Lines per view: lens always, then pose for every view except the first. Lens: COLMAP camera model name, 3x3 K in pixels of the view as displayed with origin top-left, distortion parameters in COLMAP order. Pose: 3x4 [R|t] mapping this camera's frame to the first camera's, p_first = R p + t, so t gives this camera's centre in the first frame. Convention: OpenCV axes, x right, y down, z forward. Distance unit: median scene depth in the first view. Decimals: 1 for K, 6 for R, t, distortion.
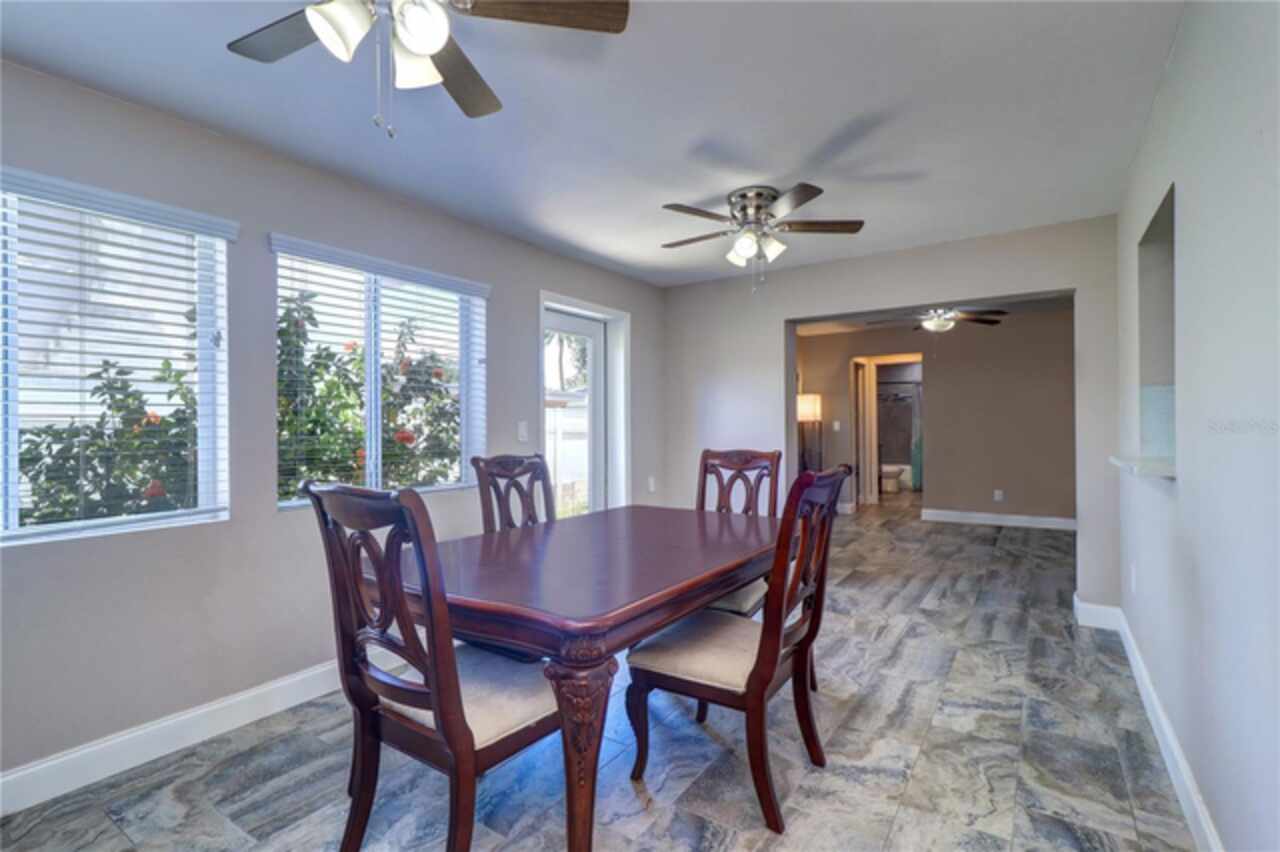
lens RADIAL K [[589.7, 0, 642.7], [0, 589.7, 423.3], [0, 0, 1]] dist [-0.004307, -0.000285]
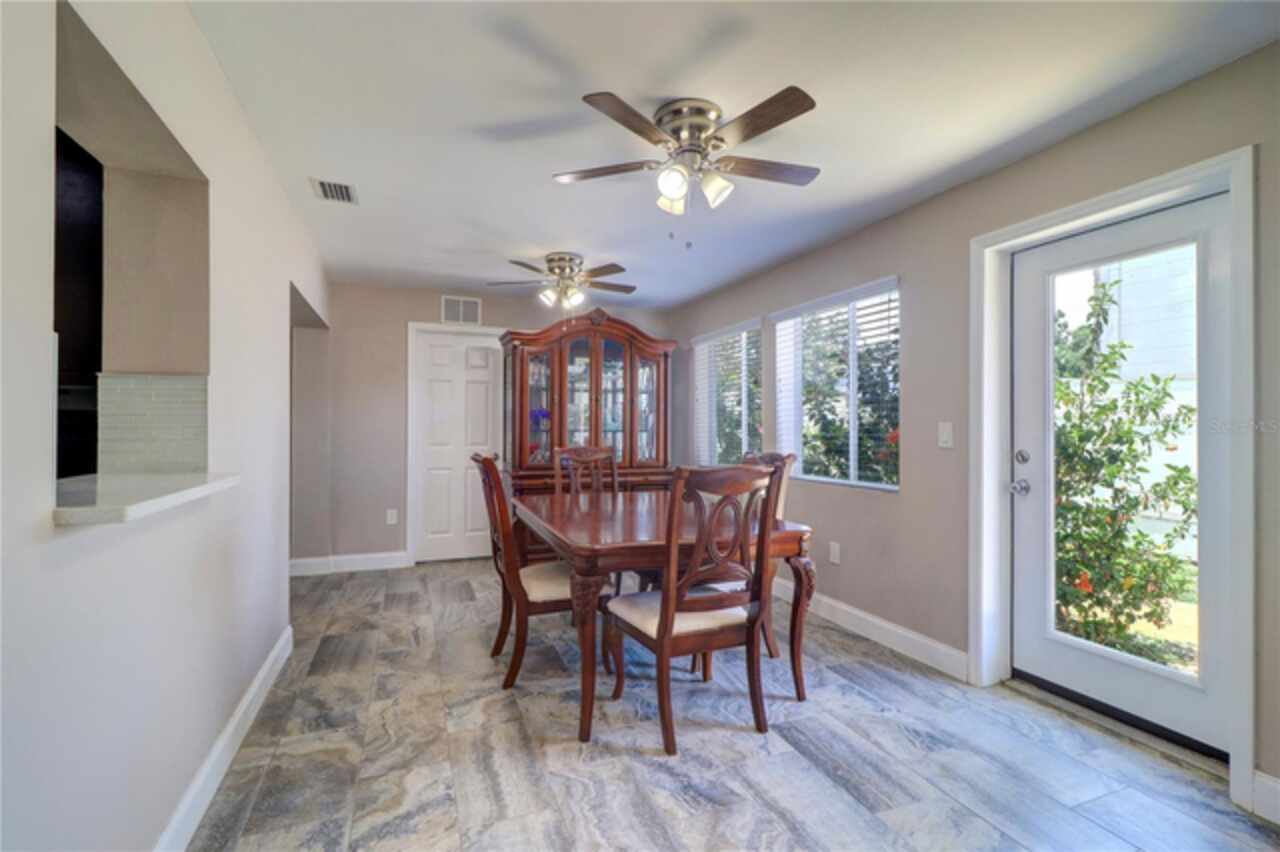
lens RADIAL K [[589.7, 0, 641.8], [0, 589.7, 426.2], [0, 0, 1]] dist [-0.004307, -0.000285]
pose [[-0.563788, 0.006115, -0.825897, 1.119130], [0.006438, 0.999975, 0.003010, -0.003573], [0.825895, -0.003620, -0.563813, 1.841129]]
